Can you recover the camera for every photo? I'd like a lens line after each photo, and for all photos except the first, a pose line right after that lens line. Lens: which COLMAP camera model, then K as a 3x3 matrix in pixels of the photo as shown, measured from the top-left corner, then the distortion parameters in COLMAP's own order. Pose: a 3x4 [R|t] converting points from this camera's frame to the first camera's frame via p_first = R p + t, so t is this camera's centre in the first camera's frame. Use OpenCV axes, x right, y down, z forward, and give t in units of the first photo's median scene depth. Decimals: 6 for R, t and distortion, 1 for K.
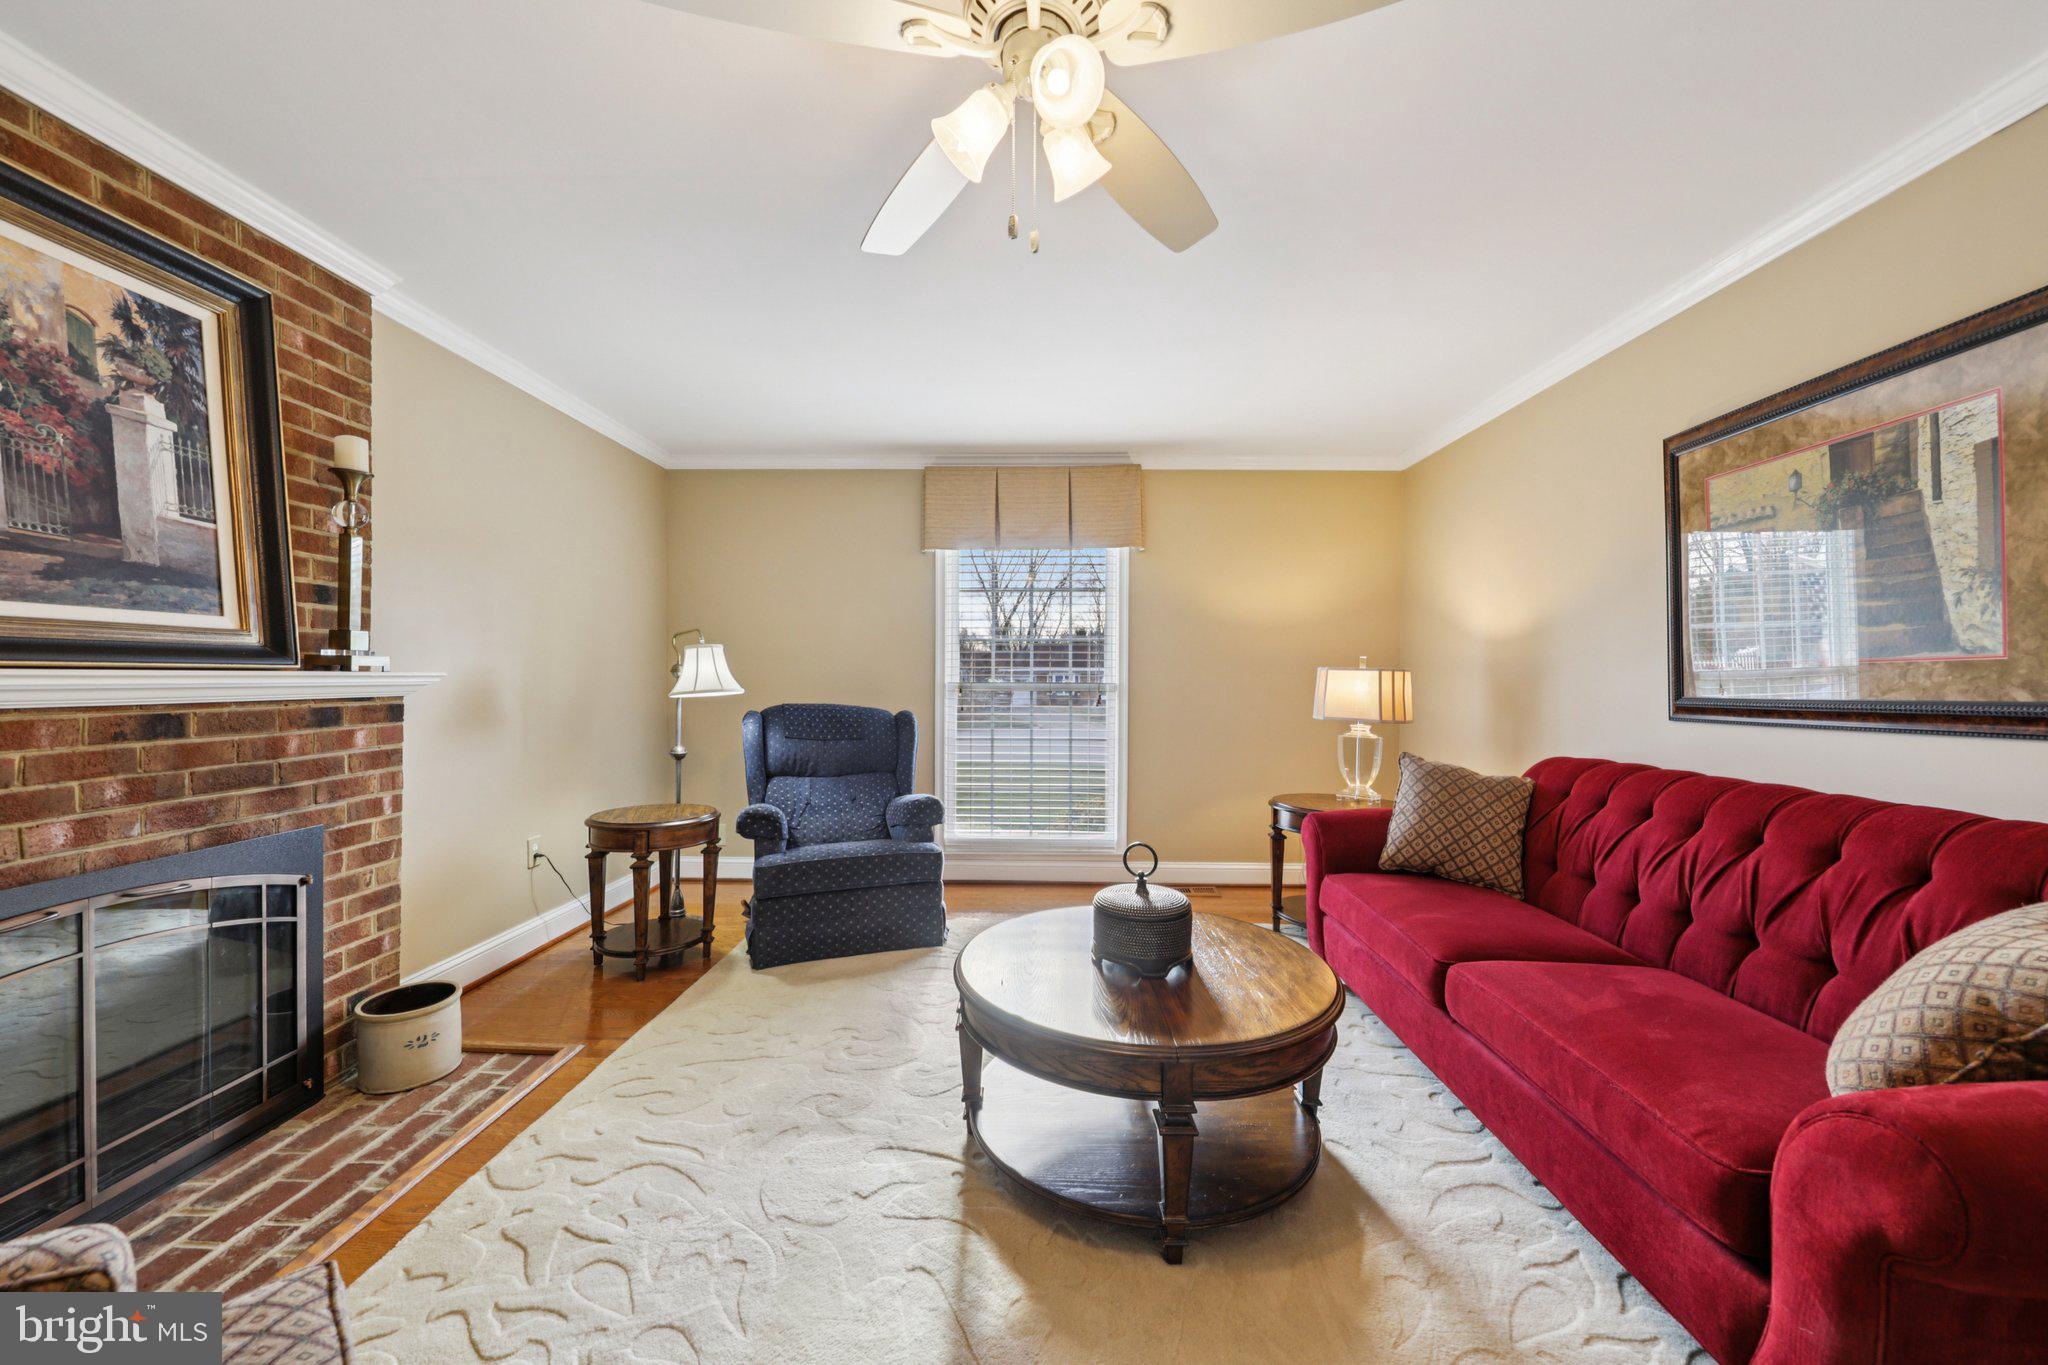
lens RADIAL K [[770.3, 0, 1027.4], [0, 770.3, 689.6], [0, 0, 1]] dist [0.003252, -0.002197]
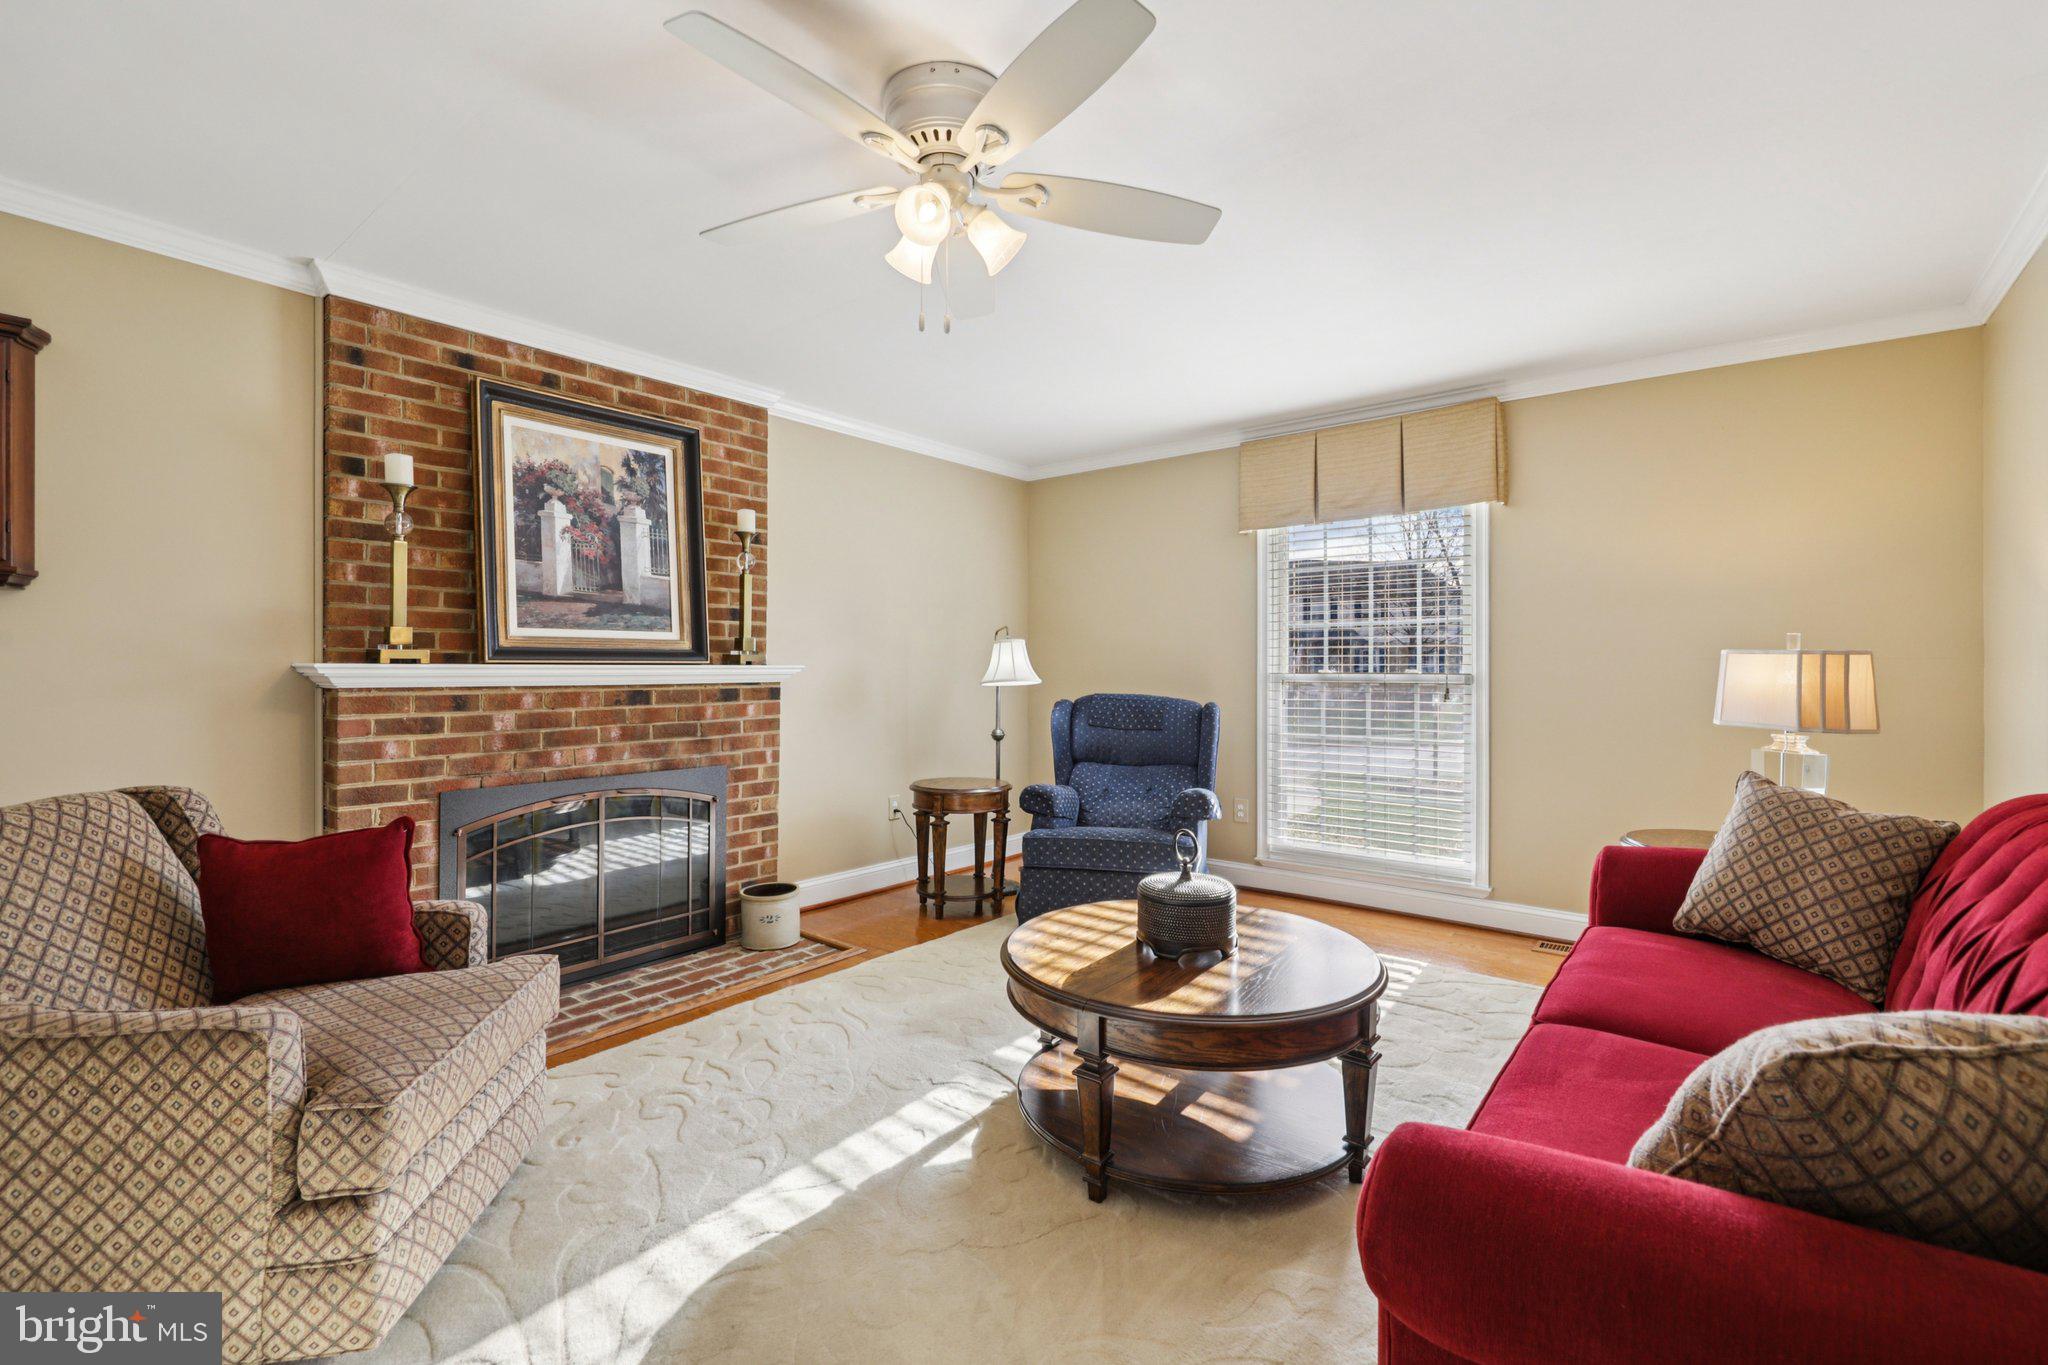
lens RADIAL K [[902.7, 0, 1023.1], [0, 902.7, 670.8], [0, 0, 1]] dist [0.017647, -0.000357]
pose [[0.792321, -0.003429, -0.610094, 0.653246], [-0.006081, 0.999890, -0.013517, 0.008239], [0.610074, 0.014420, 0.792214, -0.068127]]
